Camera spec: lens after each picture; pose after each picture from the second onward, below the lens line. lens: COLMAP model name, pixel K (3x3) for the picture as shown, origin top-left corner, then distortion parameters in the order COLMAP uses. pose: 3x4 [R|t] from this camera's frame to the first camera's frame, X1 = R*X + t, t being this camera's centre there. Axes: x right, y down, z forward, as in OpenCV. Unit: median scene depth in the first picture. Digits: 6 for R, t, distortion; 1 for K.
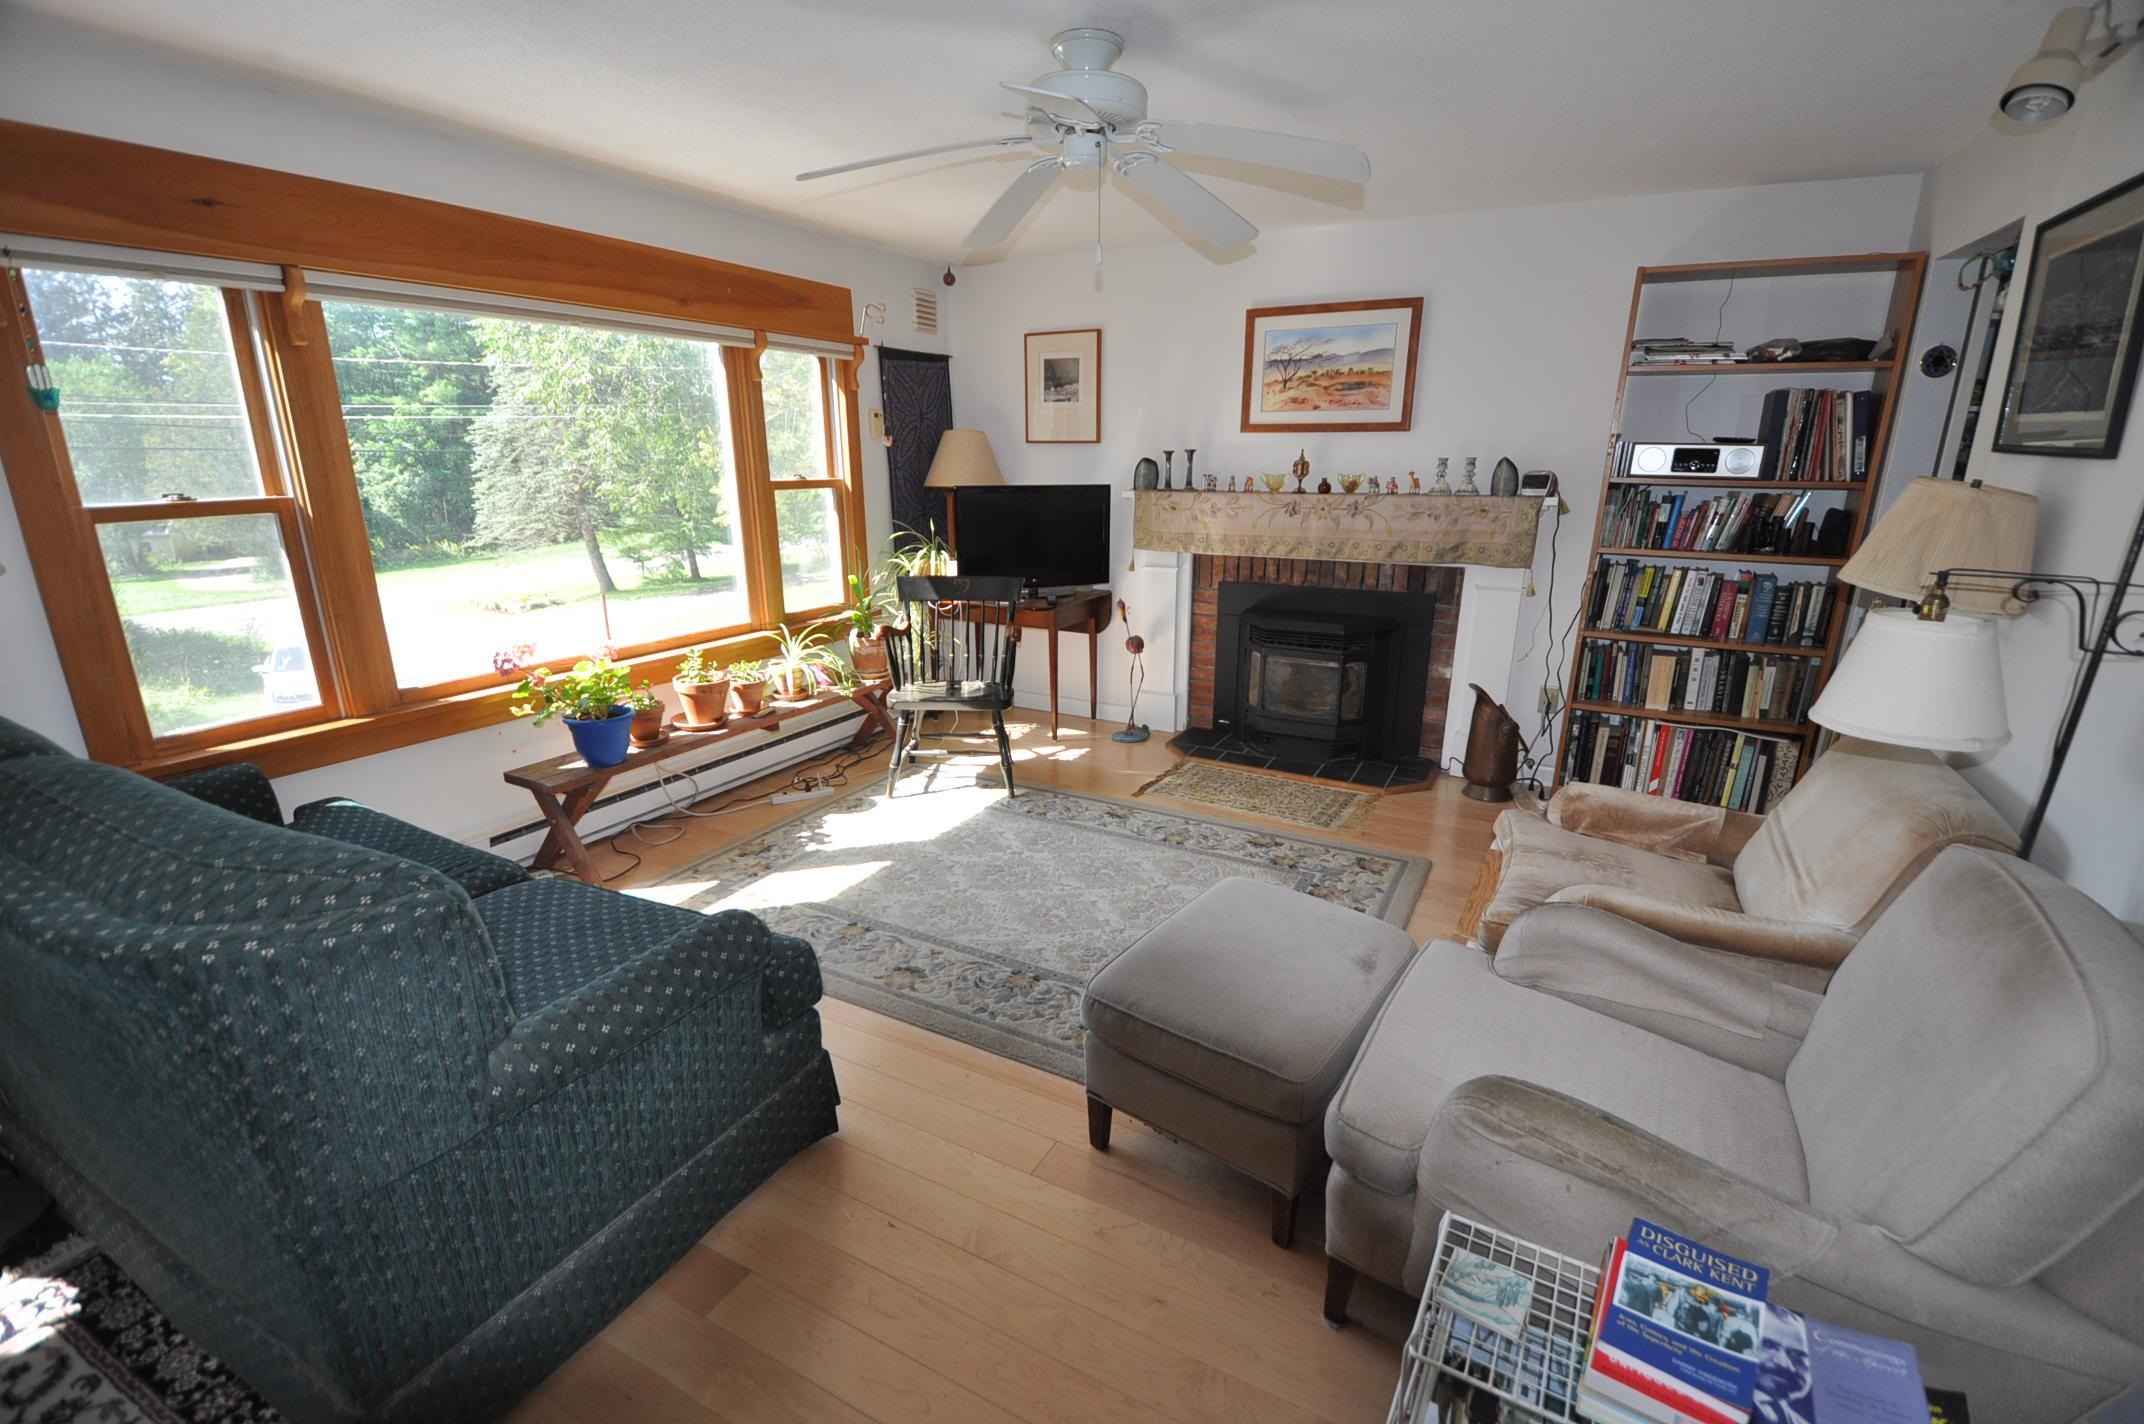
lens RADIAL K [[934.2, 0, 1073.2], [0, 934.2, 736.9], [0, 0, 1]] dist [0.019890, -0.026122]
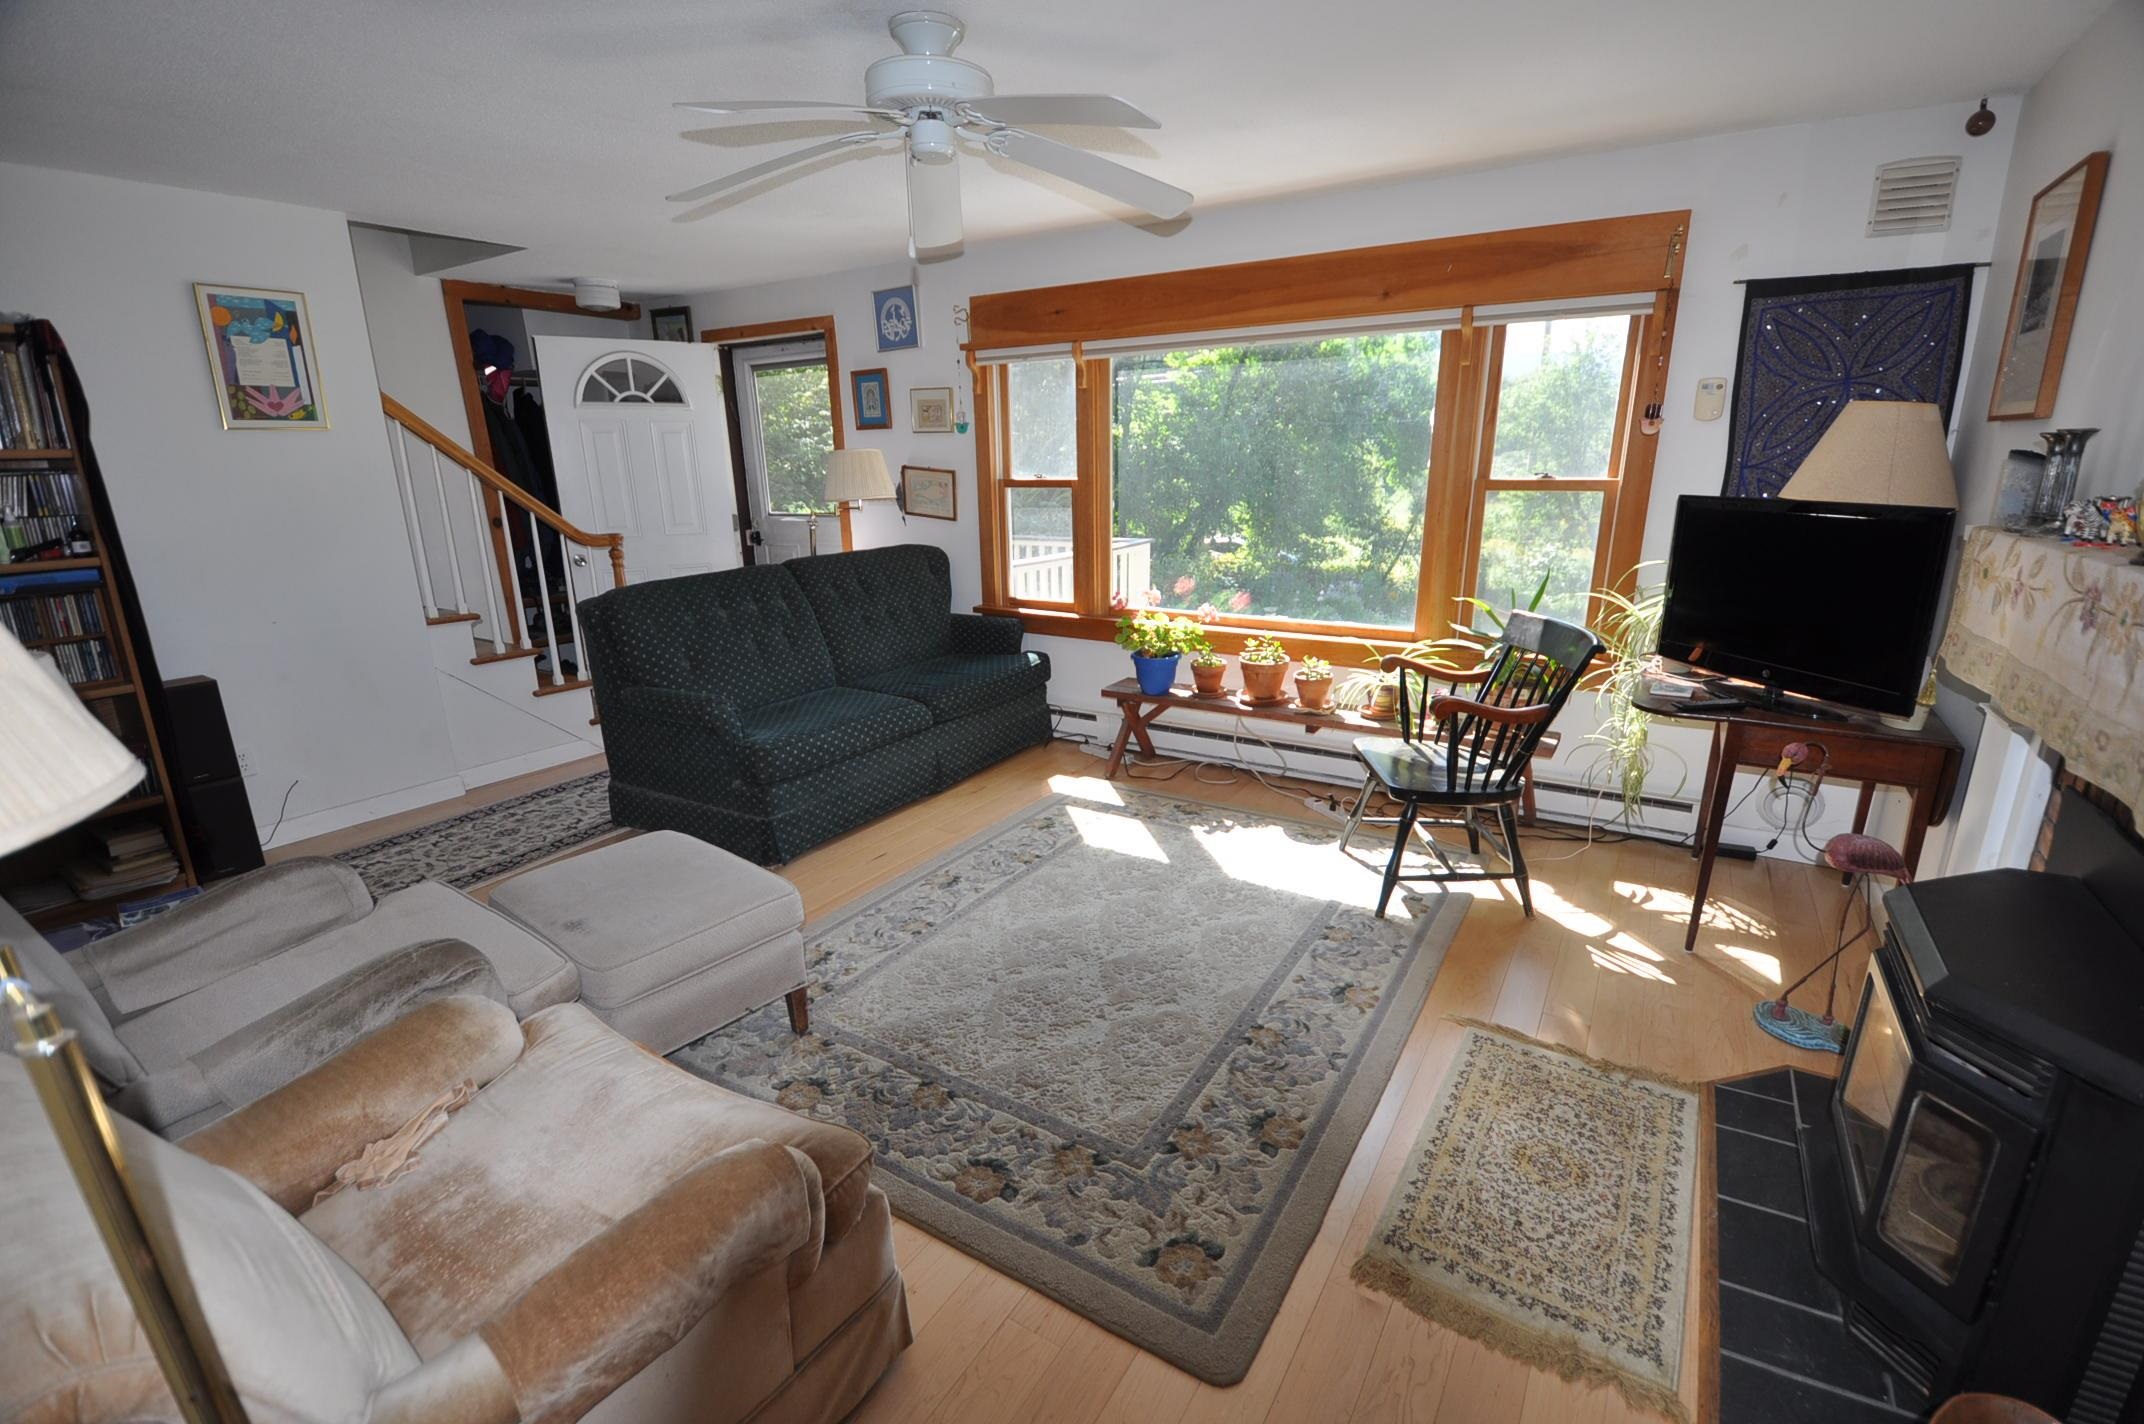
lens RADIAL K [[934.2, 0, 1073.2], [0, 934.2, 736.9], [0, 0, 1]] dist [0.019890, -0.026122]
pose [[-0.070855, 0.280410, -0.957262, 0.660782], [-0.277821, 0.916152, 0.288932, -0.225112], [0.958016, 0.286420, 0.012990, 0.781682]]
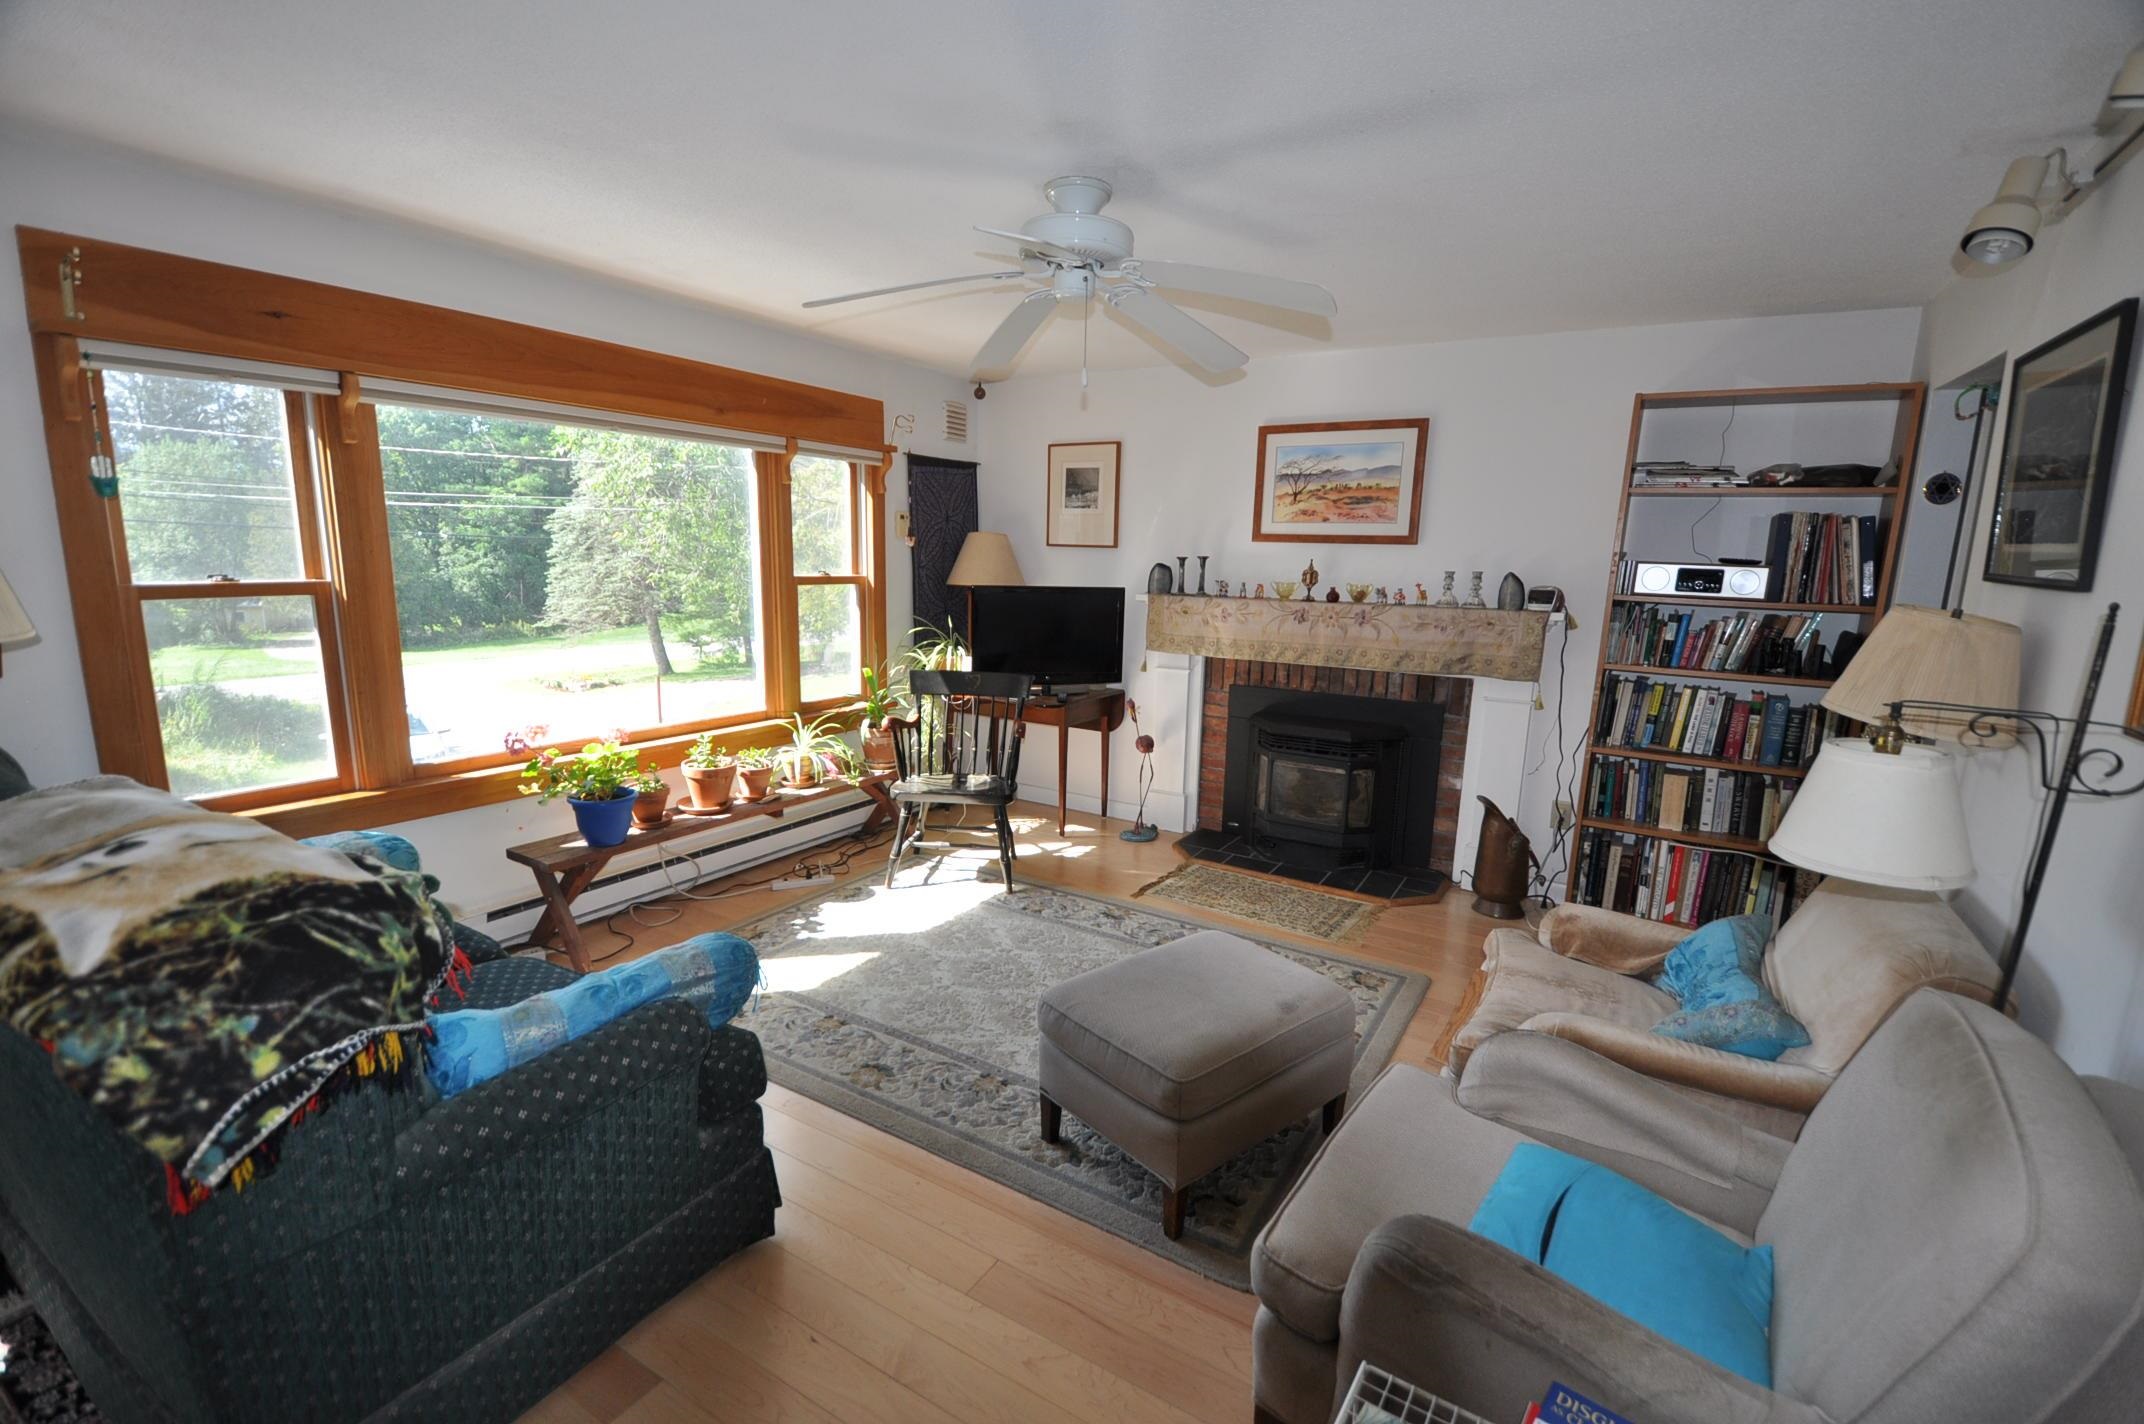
lens RADIAL K [[934.2, 0, 1073.2], [0, 934.2, 736.9], [0, 0, 1]] dist [0.019890, -0.026122]
pose [[0.998290, 0.033604, -0.047842, 0.047228], [-0.038223, 0.994336, -0.099166, -0.004816], [0.044239, 0.100825, 0.993920, -0.003777]]
